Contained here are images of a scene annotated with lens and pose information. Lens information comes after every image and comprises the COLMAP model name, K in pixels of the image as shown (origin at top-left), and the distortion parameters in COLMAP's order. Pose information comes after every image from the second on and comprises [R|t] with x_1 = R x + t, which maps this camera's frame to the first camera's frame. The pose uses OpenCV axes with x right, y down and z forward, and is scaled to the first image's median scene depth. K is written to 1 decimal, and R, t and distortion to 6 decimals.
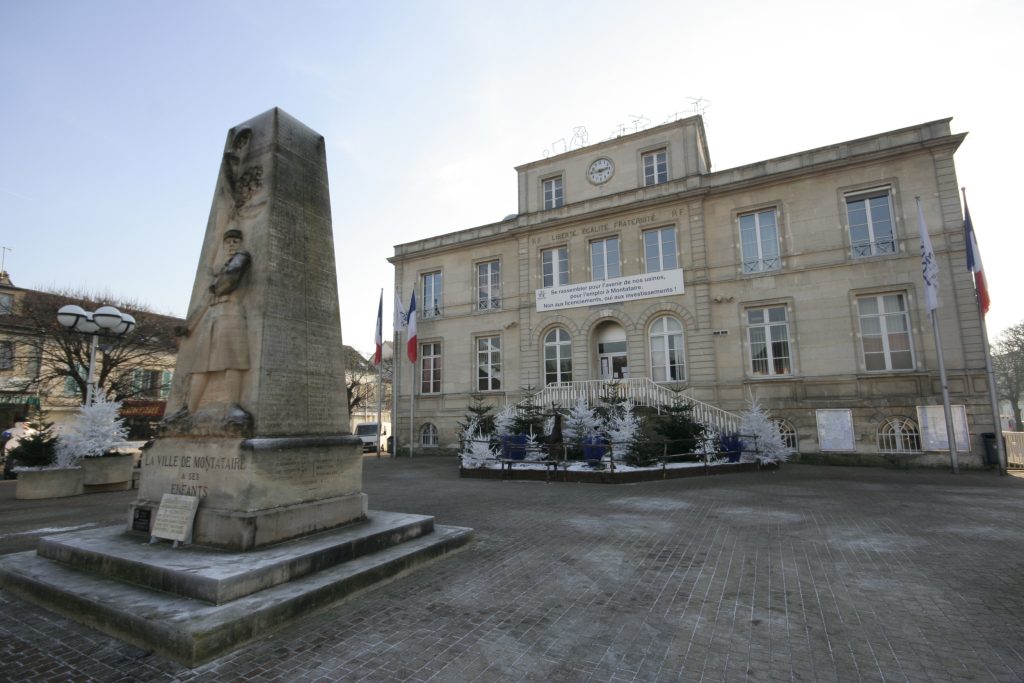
lens RADIAL K [[482.4, 0, 514.5], [0, 482.4, 348.4], [0, 0, 1]] dist [0.001895, -0.003025]
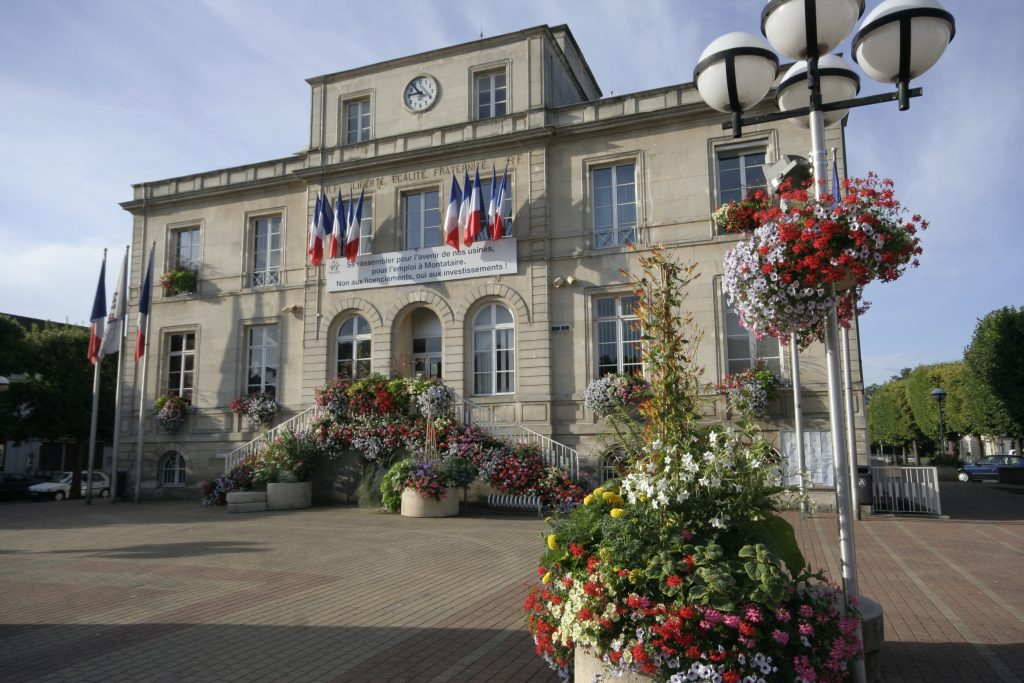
lens RADIAL K [[721.4, 0, 521.2], [0, 721.4, 344.2], [0, 0, 1]] dist [0.000519, 0.042617]
pose [[0.992856, 0.018993, 0.117799, 0.216955], [-0.019637, 0.999798, 0.004312, -0.010688], [-0.117693, -0.006594, 0.993028, -0.068586]]
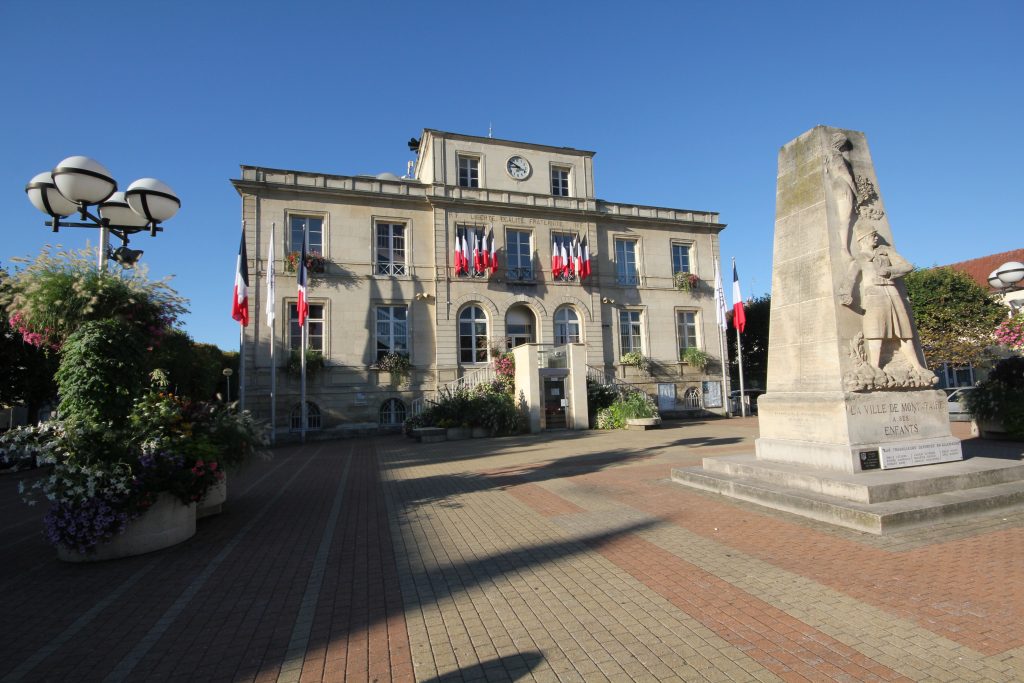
lens RADIAL K [[482.4, 0, 519.1], [0, 482.4, 345.6], [0, 0, 1]] dist [0.001895, -0.003025]
pose [[0.699136, 0.059961, 0.712470, -0.605086], [-0.080844, 0.996716, -0.004552, 0.041541], [-0.710404, -0.054416, 0.701688, 0.216615]]
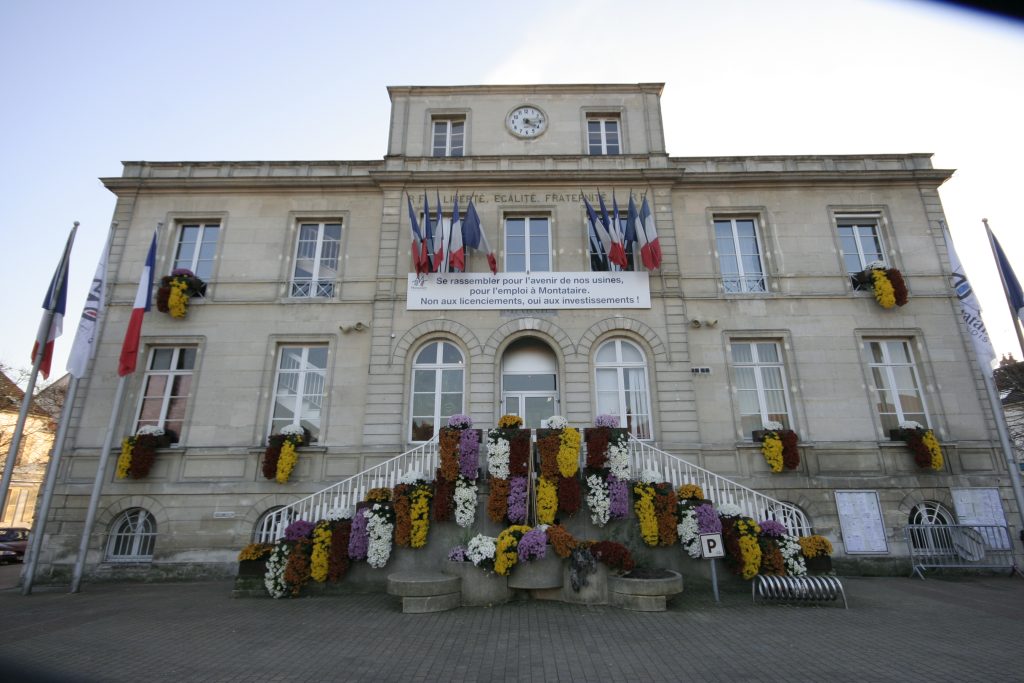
lens RADIAL K [[495.1, 0, 518.8], [0, 495.1, 343.2], [0, 0, 1]] dist [0.005937, -0.004384]
pose [[0.889040, 0.143479, 0.434766, -0.094100], [-0.073125, 0.981934, -0.174522, 0.062729], [-0.451952, 0.123365, 0.883471, 0.449769]]
